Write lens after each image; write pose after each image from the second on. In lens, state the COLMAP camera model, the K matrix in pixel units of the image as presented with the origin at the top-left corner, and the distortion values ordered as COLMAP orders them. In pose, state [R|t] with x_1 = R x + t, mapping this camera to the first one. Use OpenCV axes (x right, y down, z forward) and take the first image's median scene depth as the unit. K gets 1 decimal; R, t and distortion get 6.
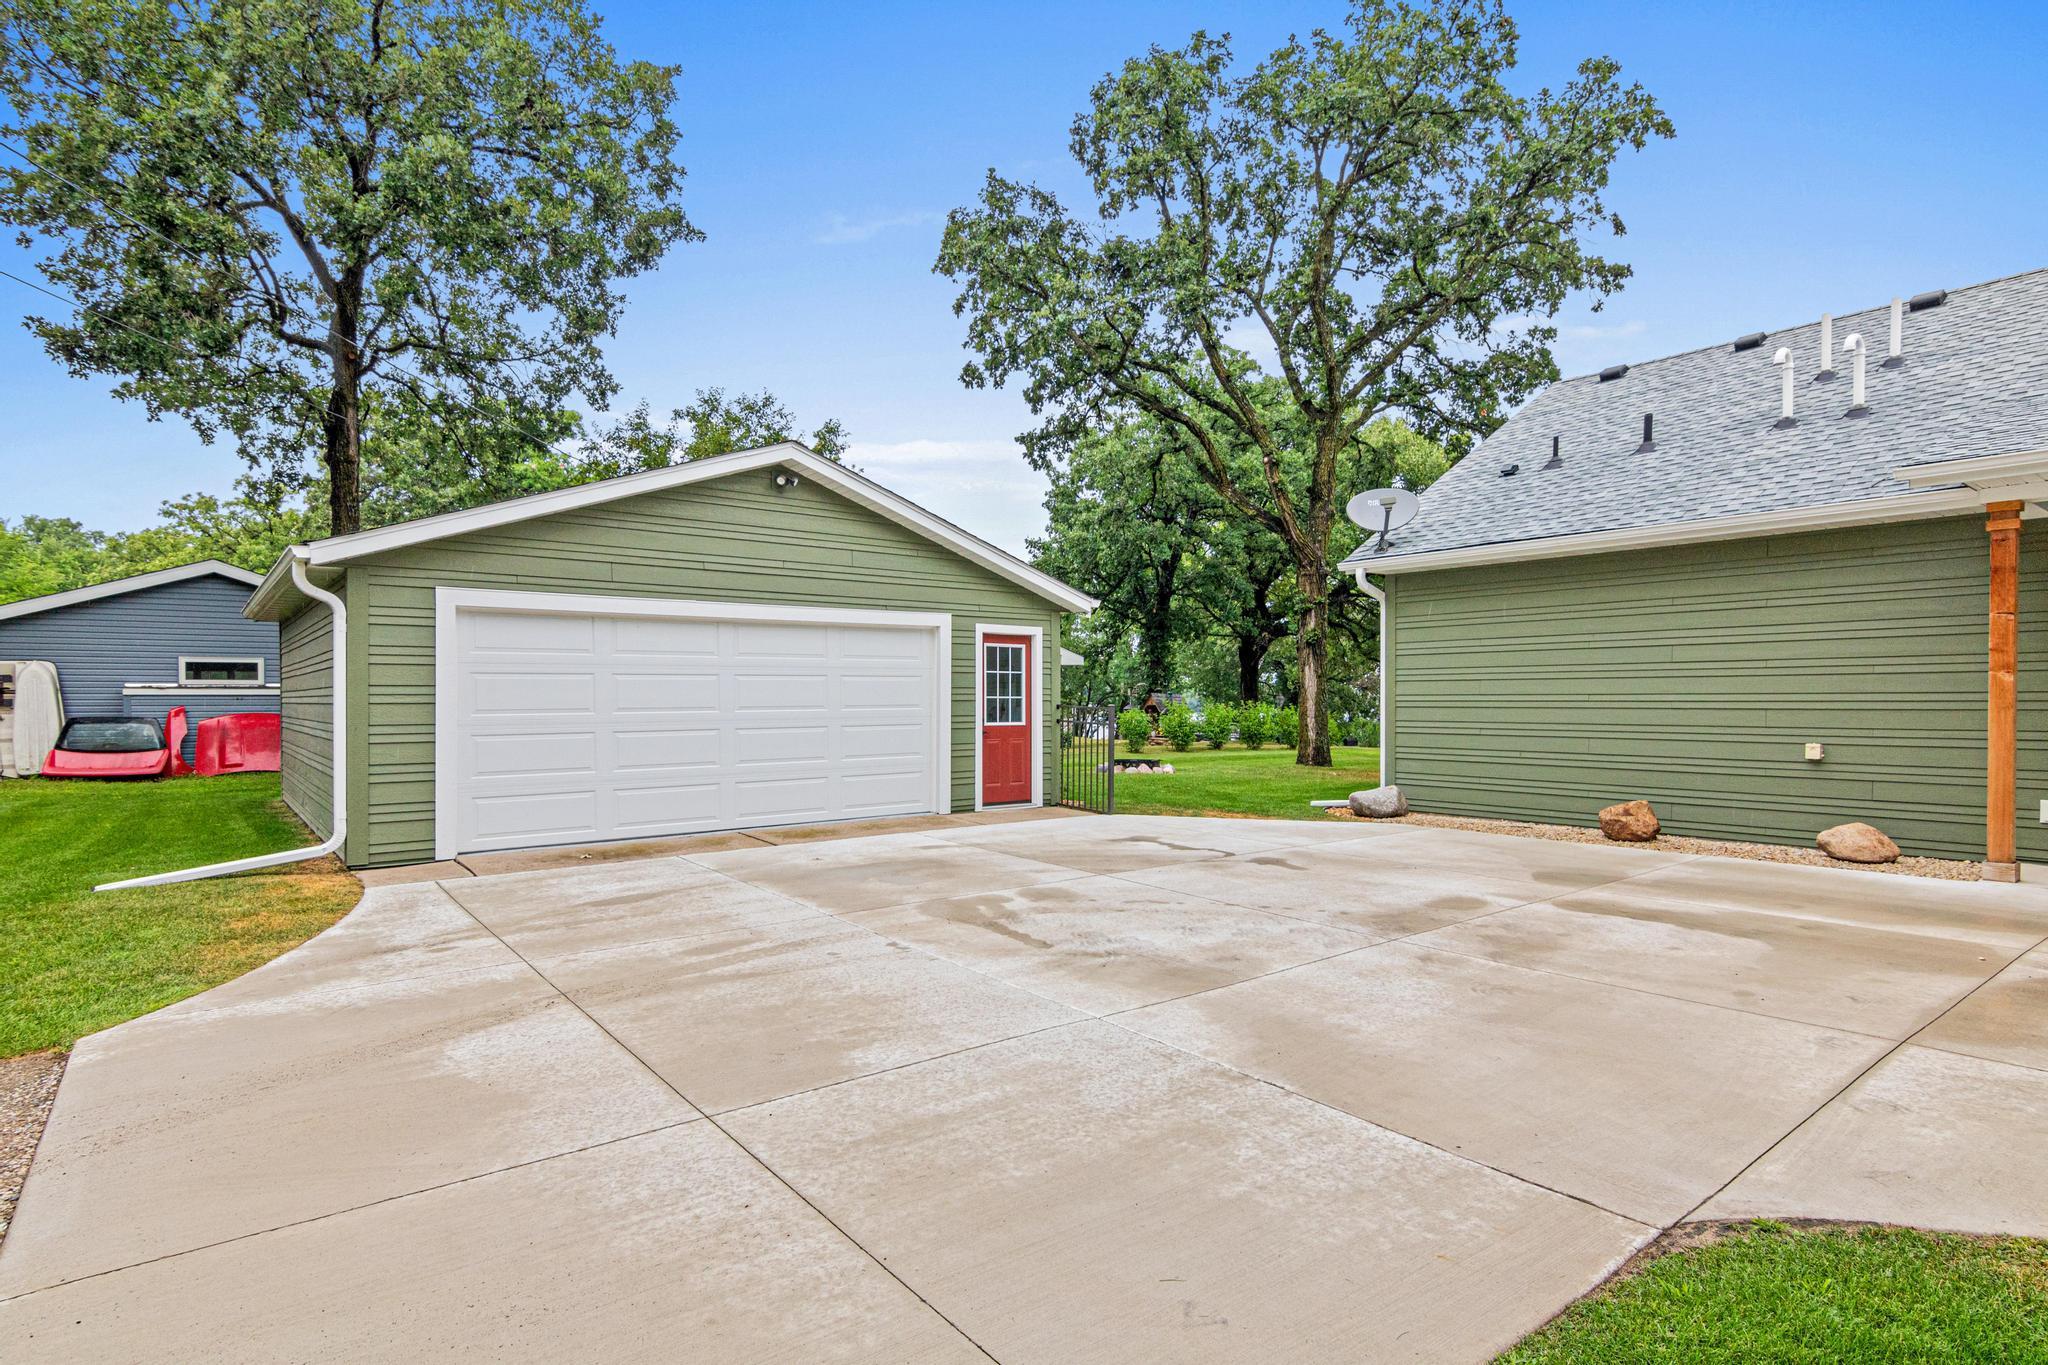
lens RADIAL K [[1047.0, 0, 1042.4], [0, 1047.0, 714.8], [0, 0, 1]] dist [0.002458, 0.000672]
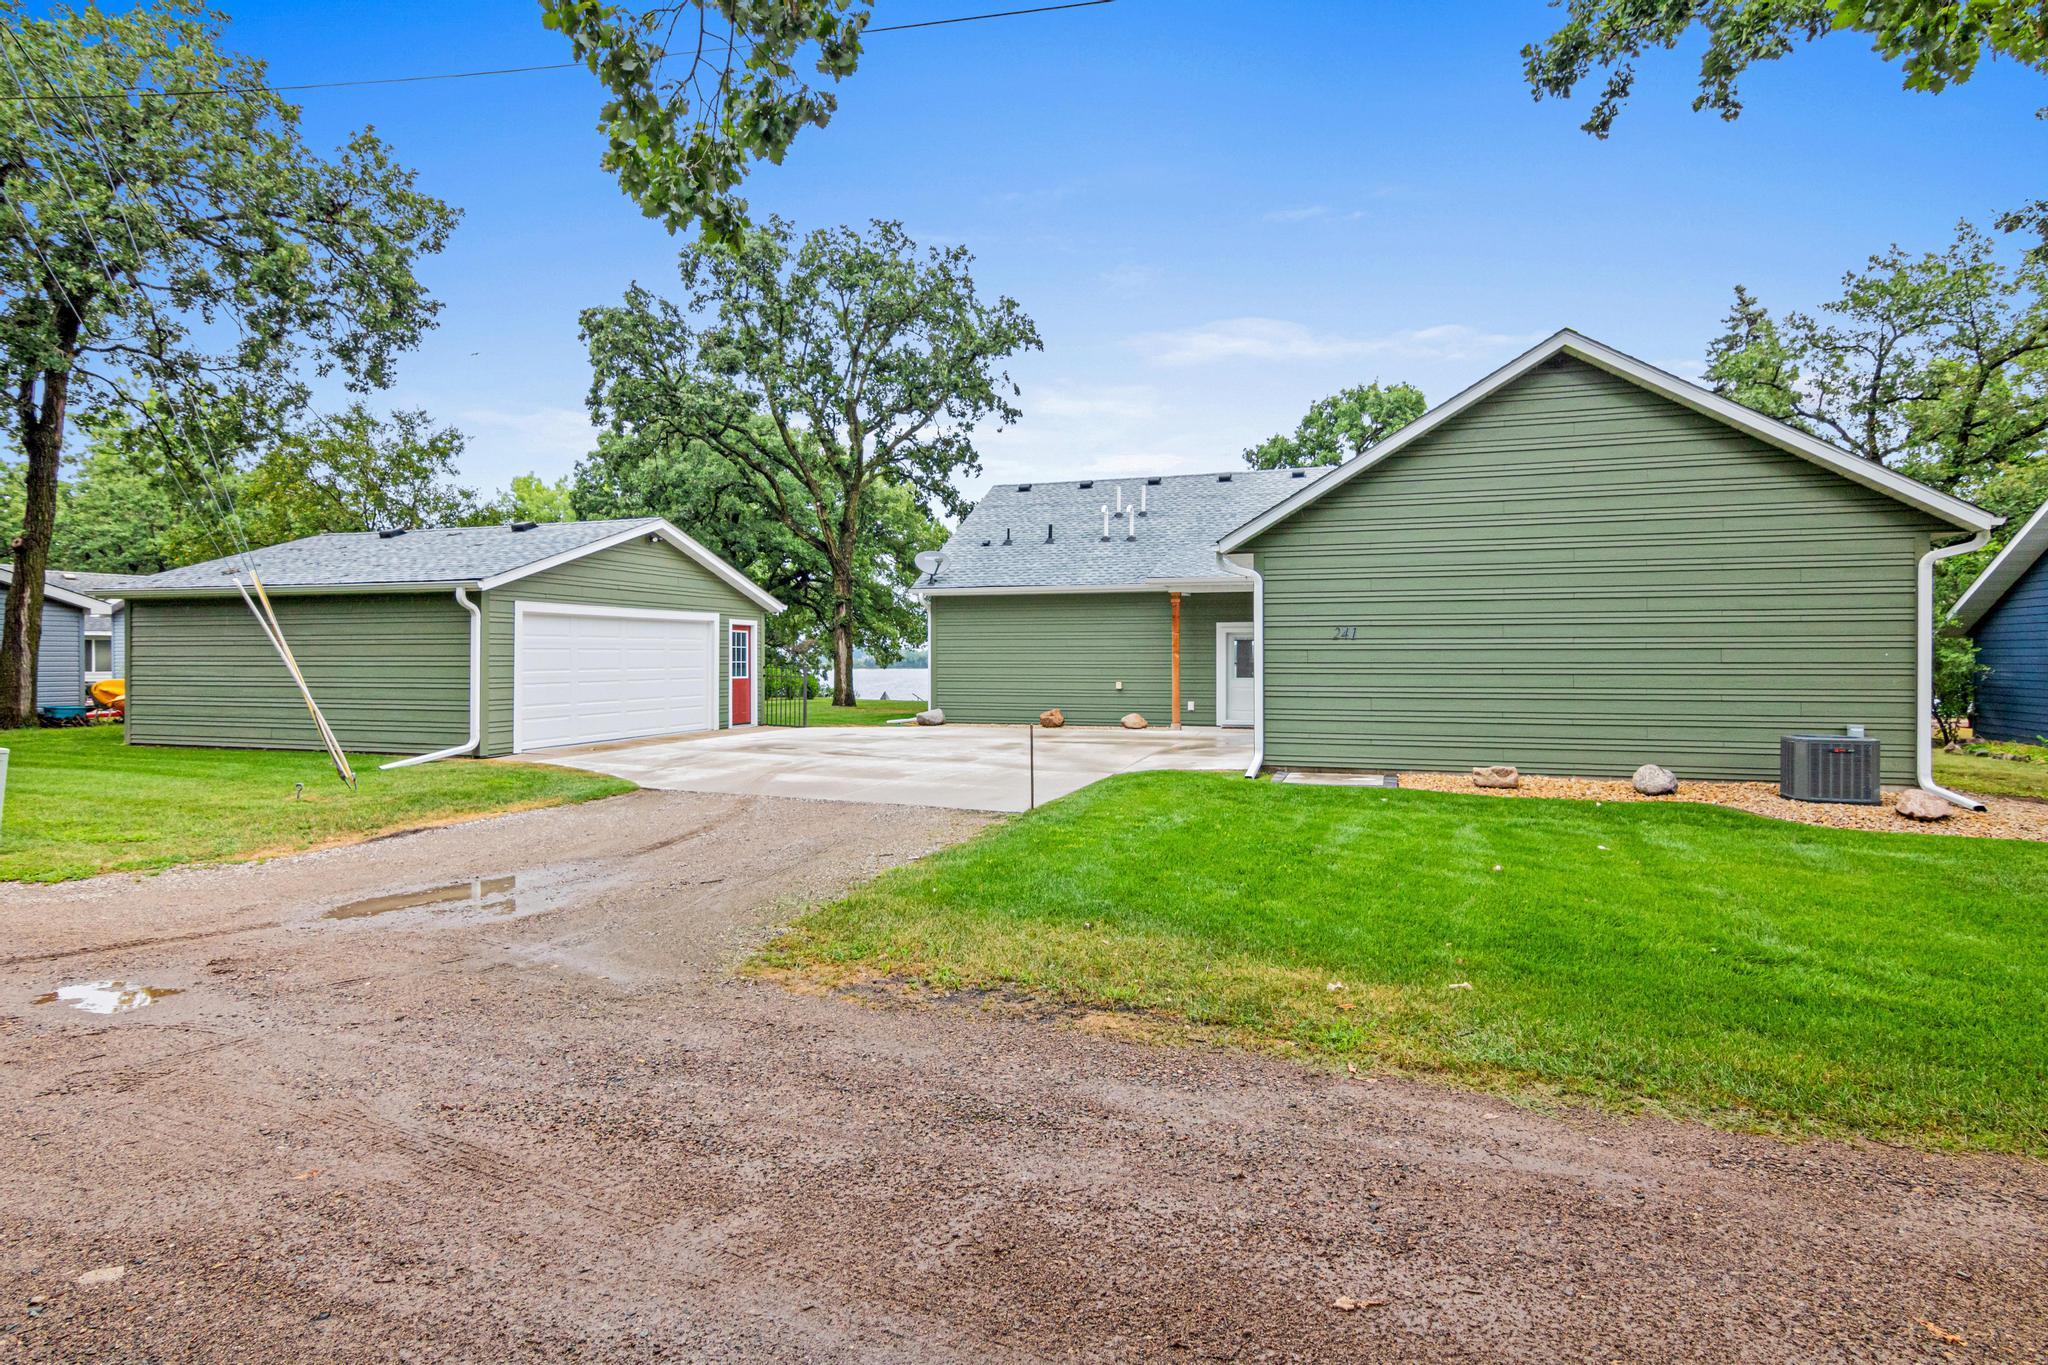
lens RADIAL K [[1047.0, 0, 1023.4], [0, 1047.0, 672.9], [0, 0, 1]] dist [0.002458, 0.000672]
pose [[0.838486, -0.004830, 0.544901, -0.578285], [0.006220, 0.999980, -0.000708, 0.005380], [-0.544887, 0.003983, 0.838500, -0.682917]]
